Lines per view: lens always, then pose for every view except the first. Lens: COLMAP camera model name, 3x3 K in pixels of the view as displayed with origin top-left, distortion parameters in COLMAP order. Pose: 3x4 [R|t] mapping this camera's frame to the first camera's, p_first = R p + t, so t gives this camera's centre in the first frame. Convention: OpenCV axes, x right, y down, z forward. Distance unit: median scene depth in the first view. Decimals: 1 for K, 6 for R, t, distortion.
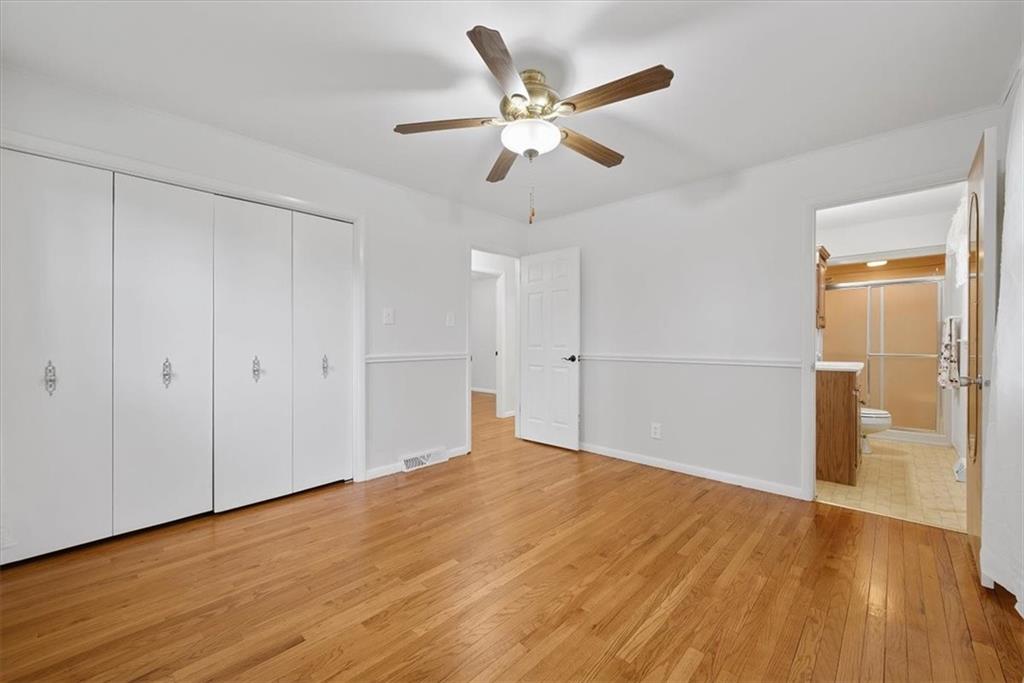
lens RADIAL K [[404.3, 0, 513.9], [0, 404.3, 340.7], [0, 0, 1]] dist [-0.000921, 0.002676]
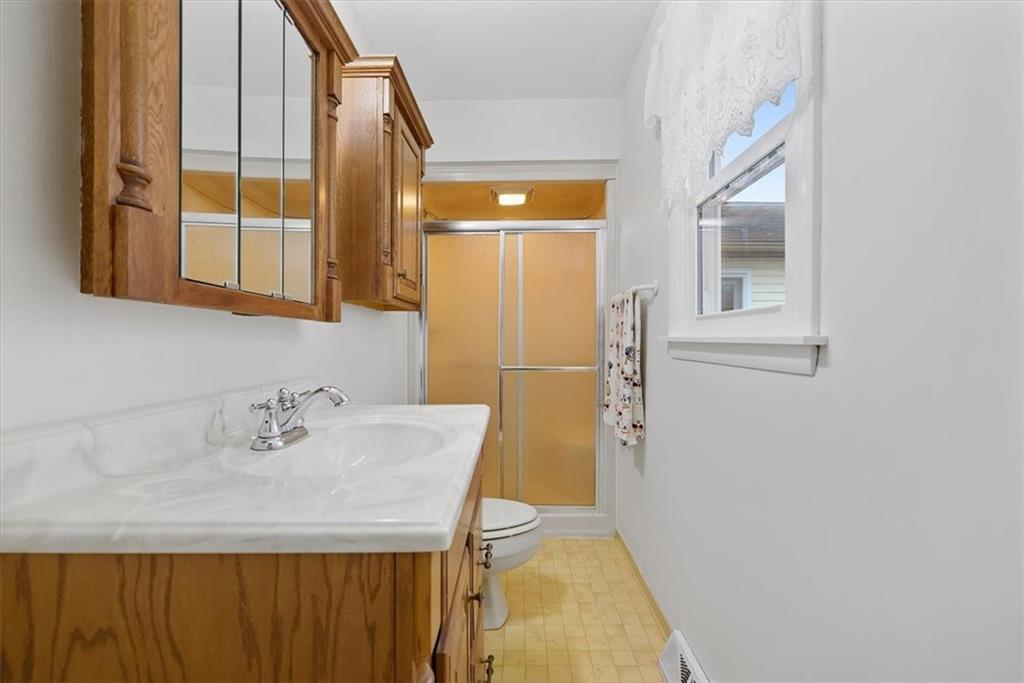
lens RADIAL K [[404.3, 0, 513.9], [0, 404.3, 340.7], [0, 0, 1]] dist [-0.000921, 0.002676]
pose [[0.729950, -0.000632, 0.683500, 0.762365], [0.003002, 0.999993, -0.002281, 0.002284], [-0.683494, 0.003717, 0.729947, 0.868413]]
